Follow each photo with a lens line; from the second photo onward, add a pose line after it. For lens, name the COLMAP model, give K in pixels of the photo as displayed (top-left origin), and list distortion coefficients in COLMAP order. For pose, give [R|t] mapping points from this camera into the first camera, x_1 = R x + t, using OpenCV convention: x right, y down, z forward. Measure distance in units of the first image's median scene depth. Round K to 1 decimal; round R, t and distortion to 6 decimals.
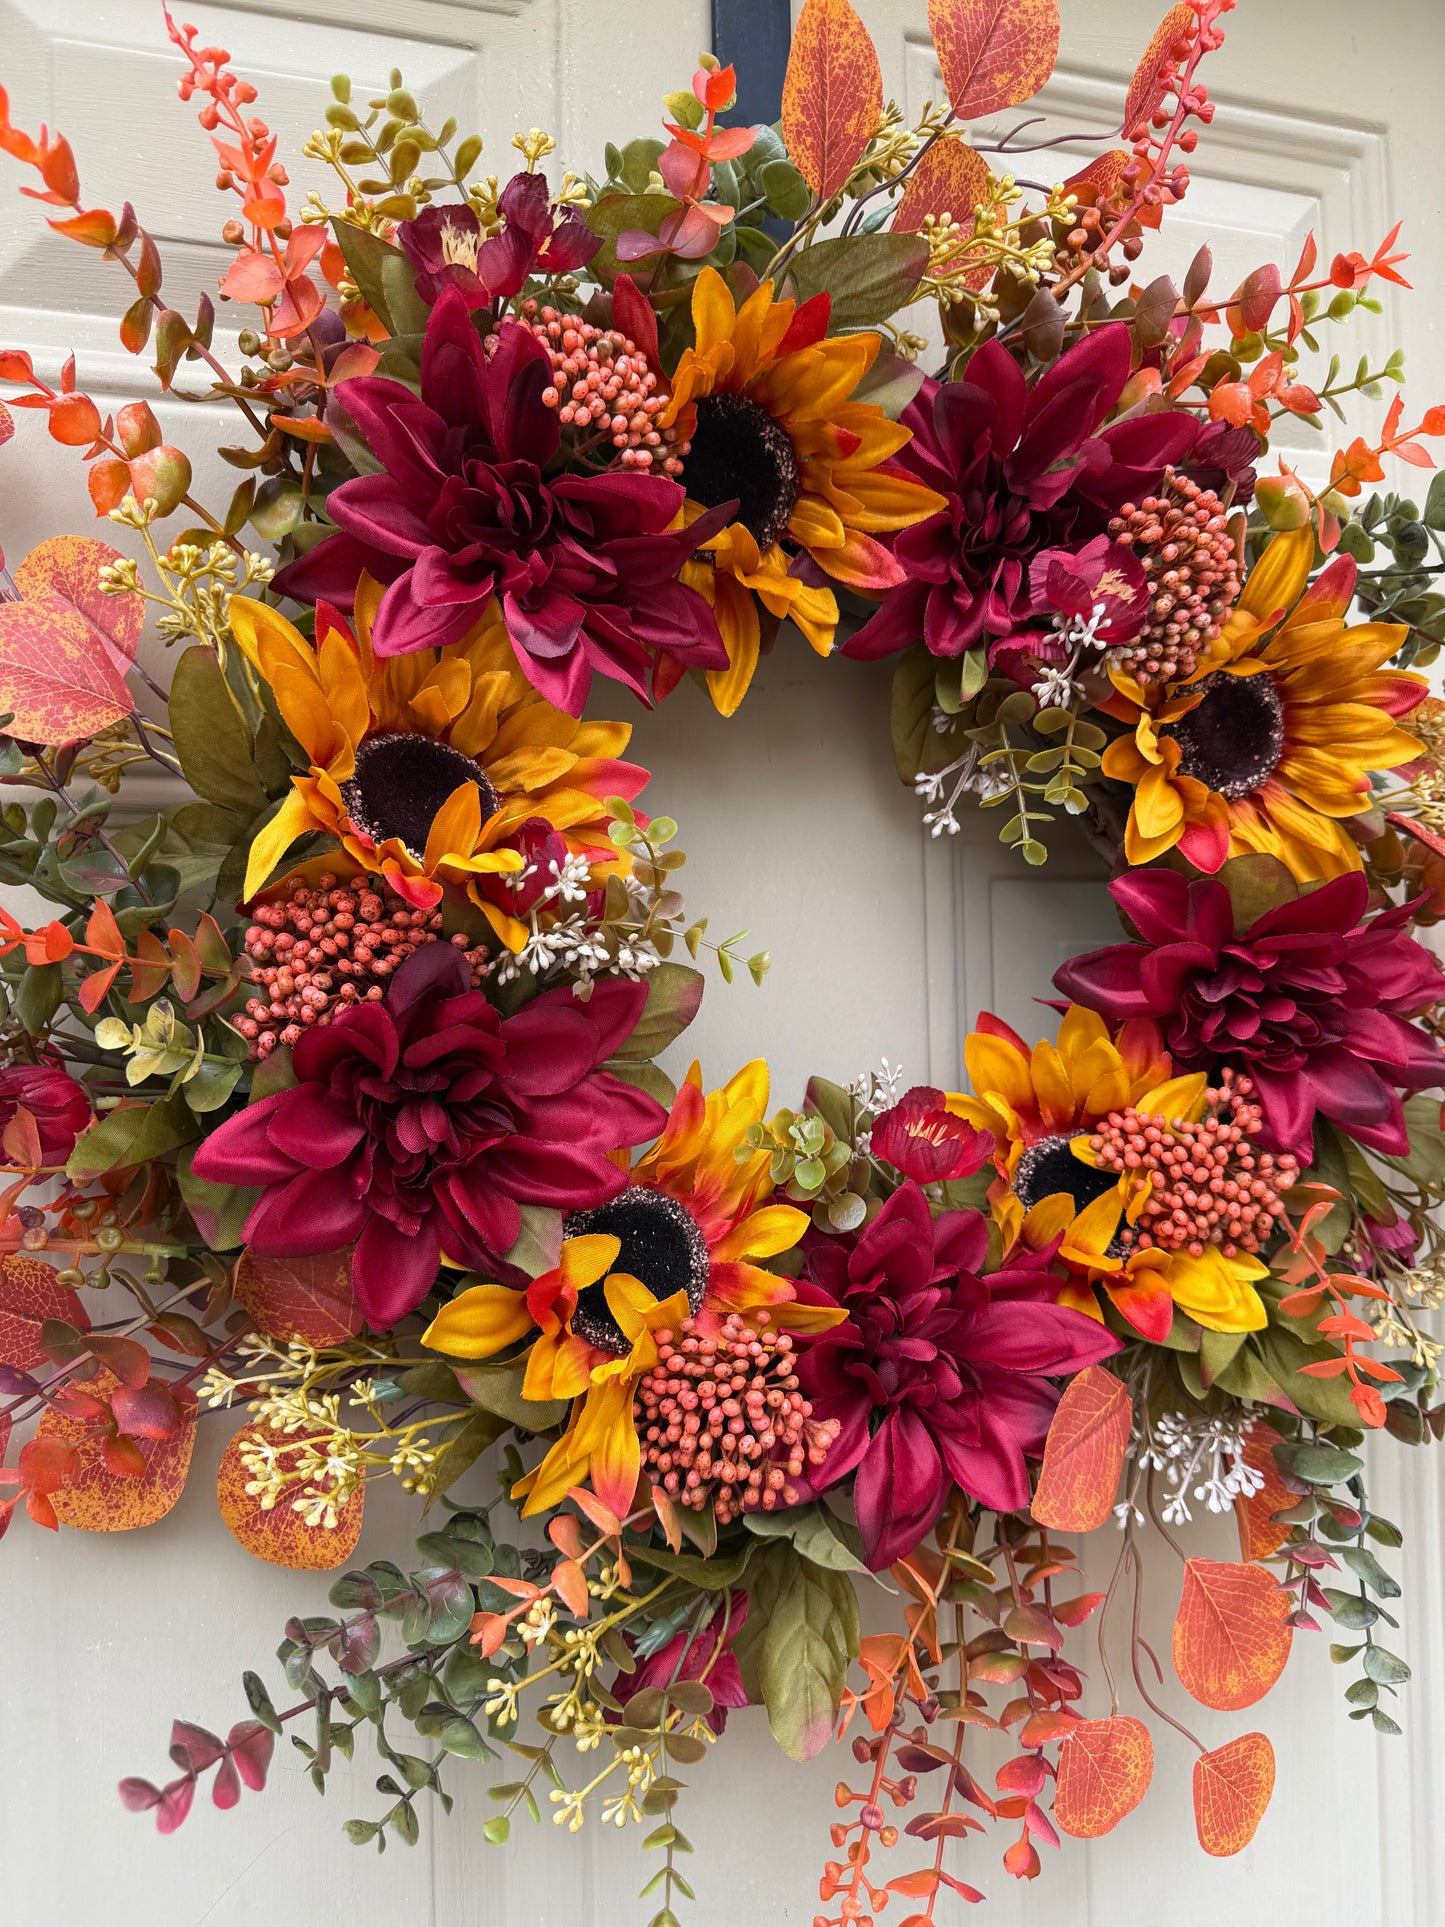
lens RADIAL K [[1414.9, 0, 735.3], [0, 1414.9, 966.3], [0, 0, 1]] dist [0.003927, -0.053757]
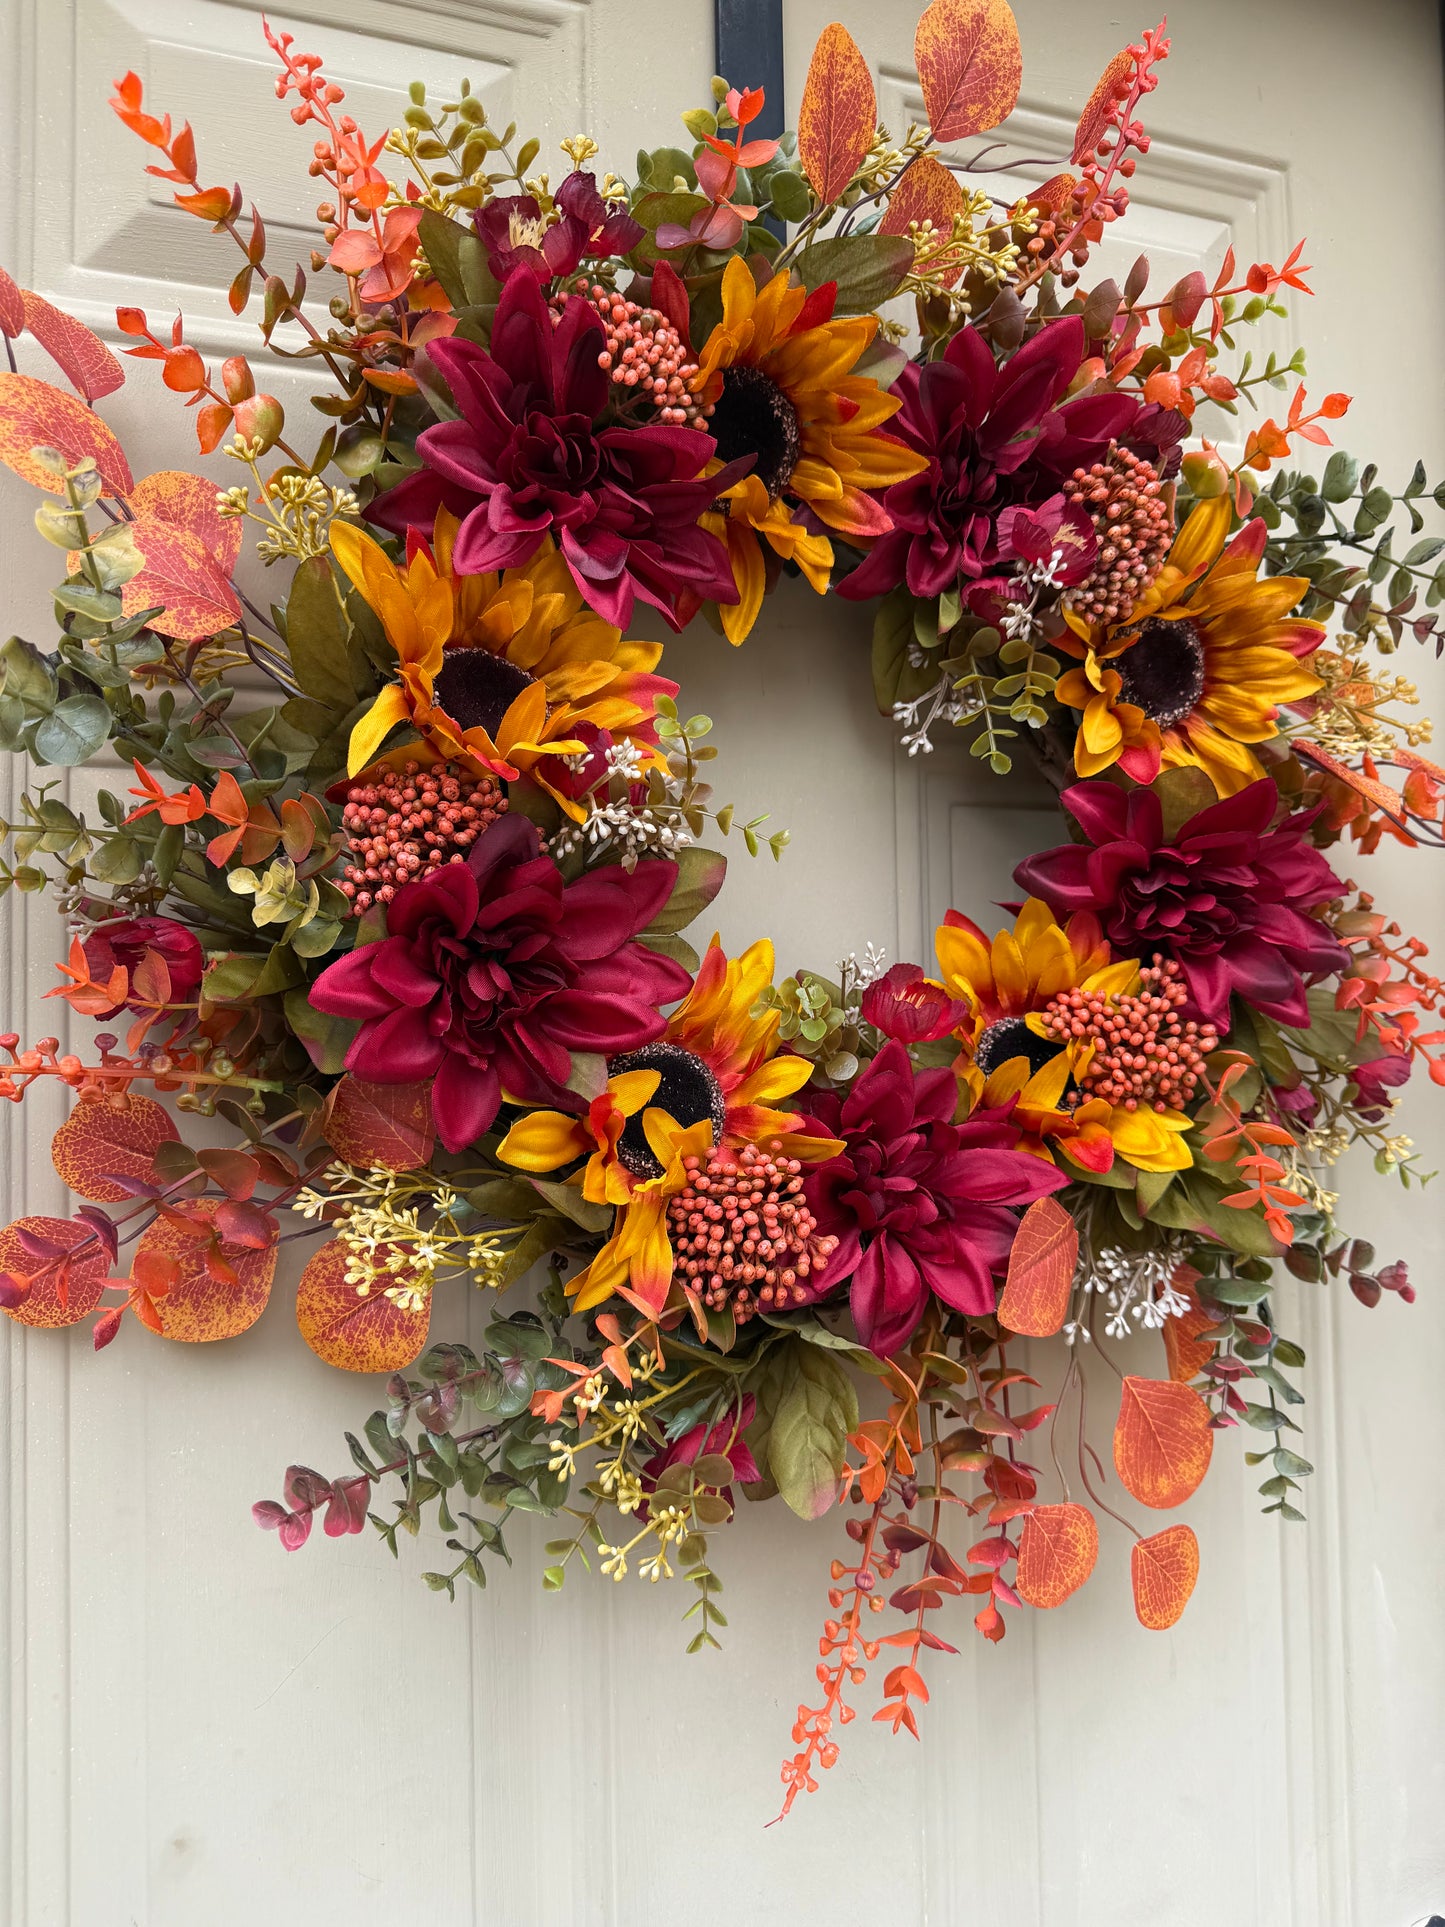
lens RADIAL K [[1414.9, 0, 711.4], [0, 1414.9, 981.1], [0, 0, 1]] dist [0.003927, -0.053757]
pose [[0.998443, 0.005259, 0.055538, -0.096428], [-0.004903, 0.999967, -0.006549, 0.114503], [-0.055570, 0.006266, 0.998435, -0.168302]]
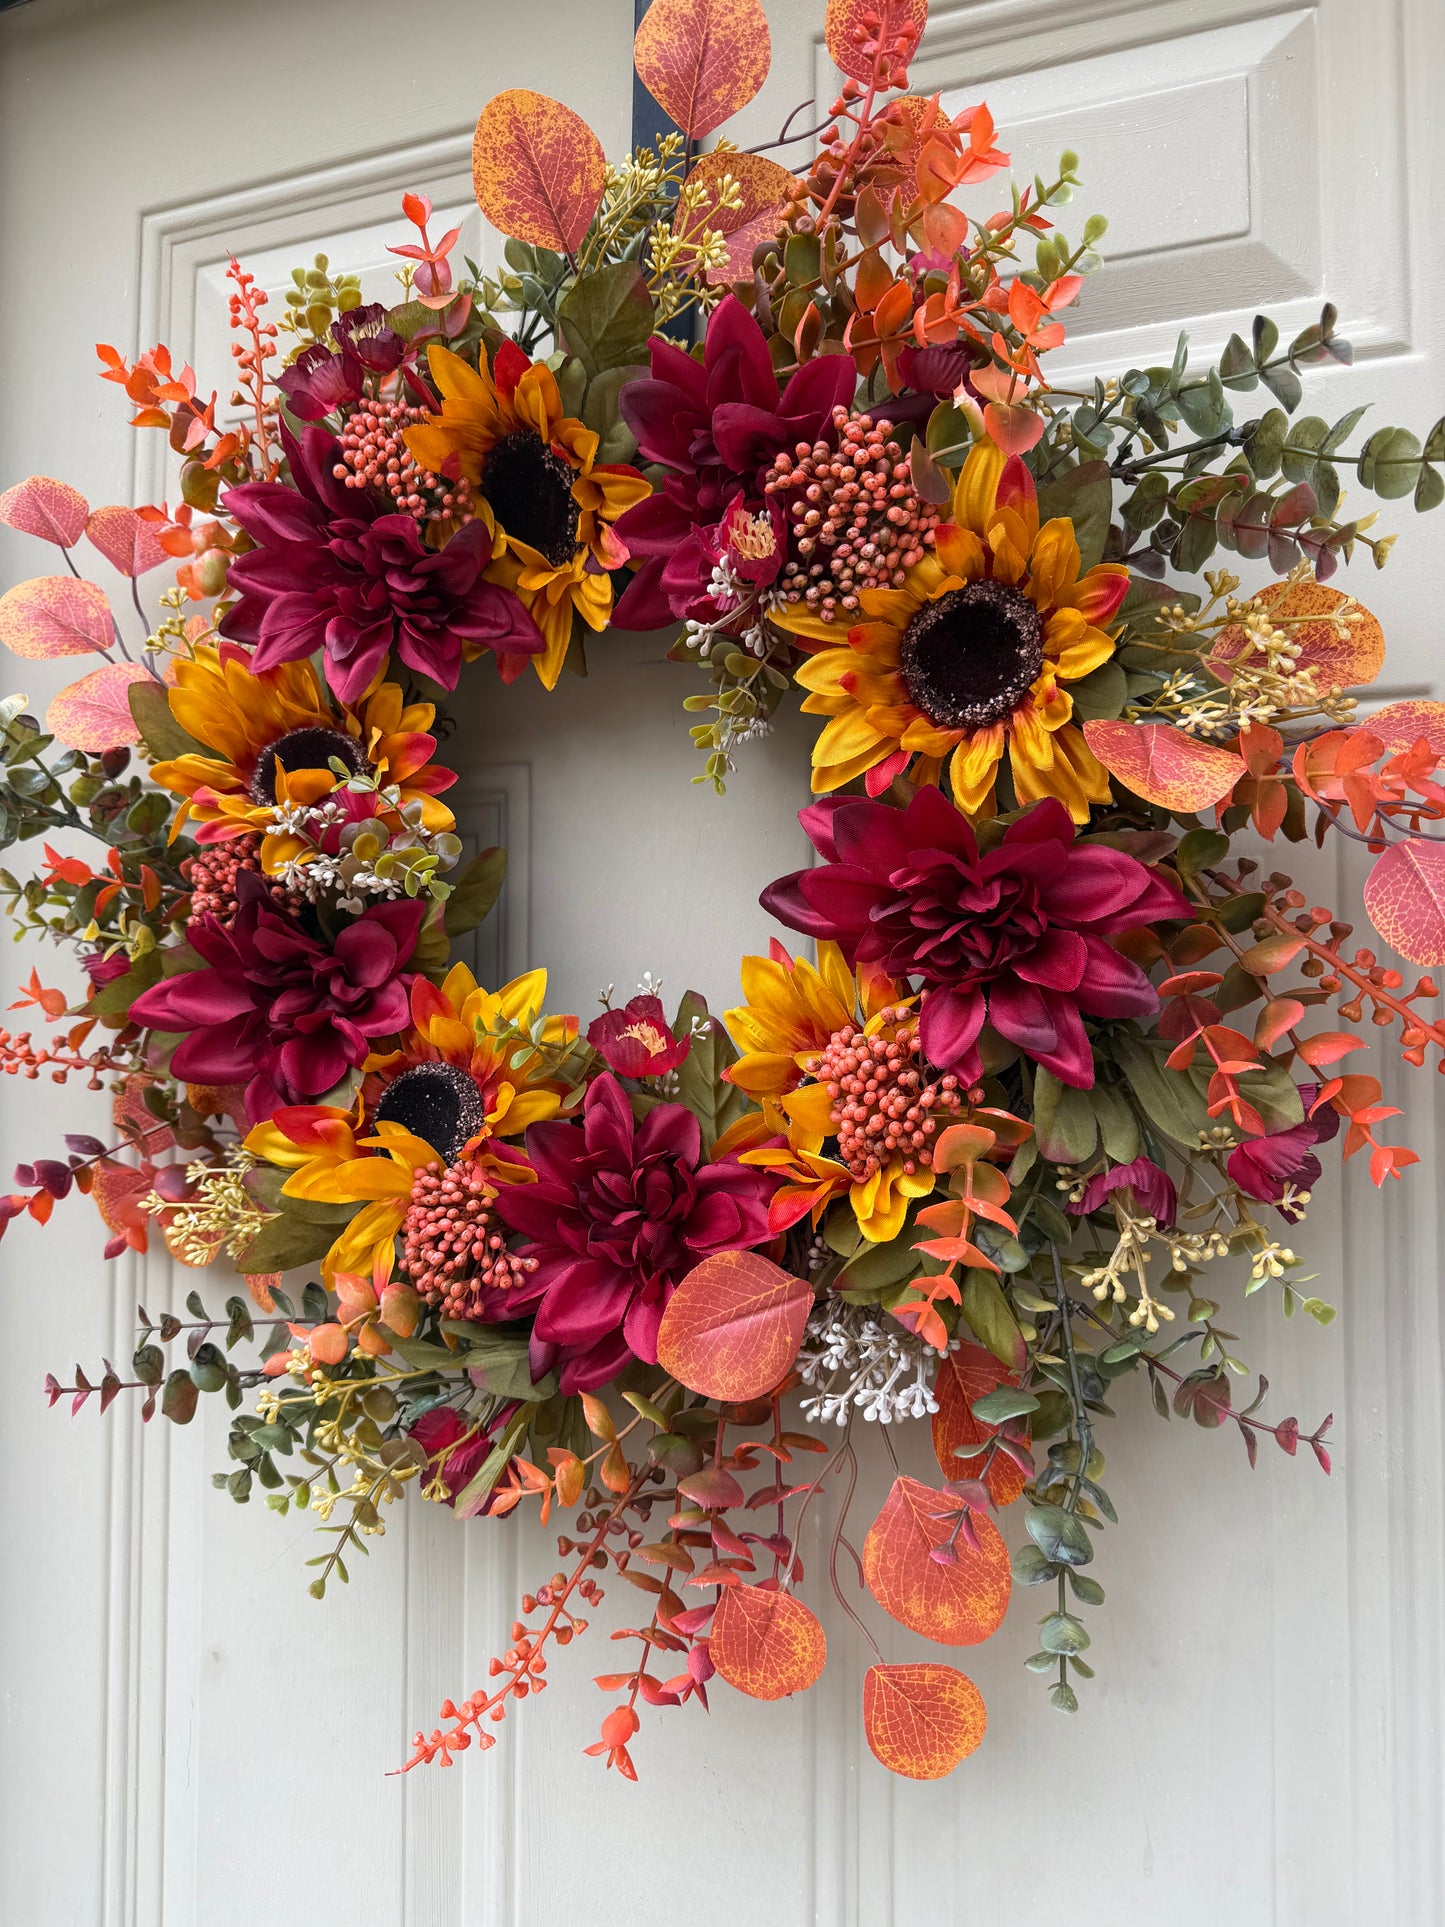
lens RADIAL K [[1414.9, 0, 708.7], [0, 1414.9, 961.8], [0, 0, 1]] dist [0.003927, -0.053757]
pose [[0.795195, 0.017279, -0.606108, 0.913037], [-0.018212, 0.999824, 0.004610, 0.054900], [0.606080, 0.007373, 0.795369, 0.117689]]
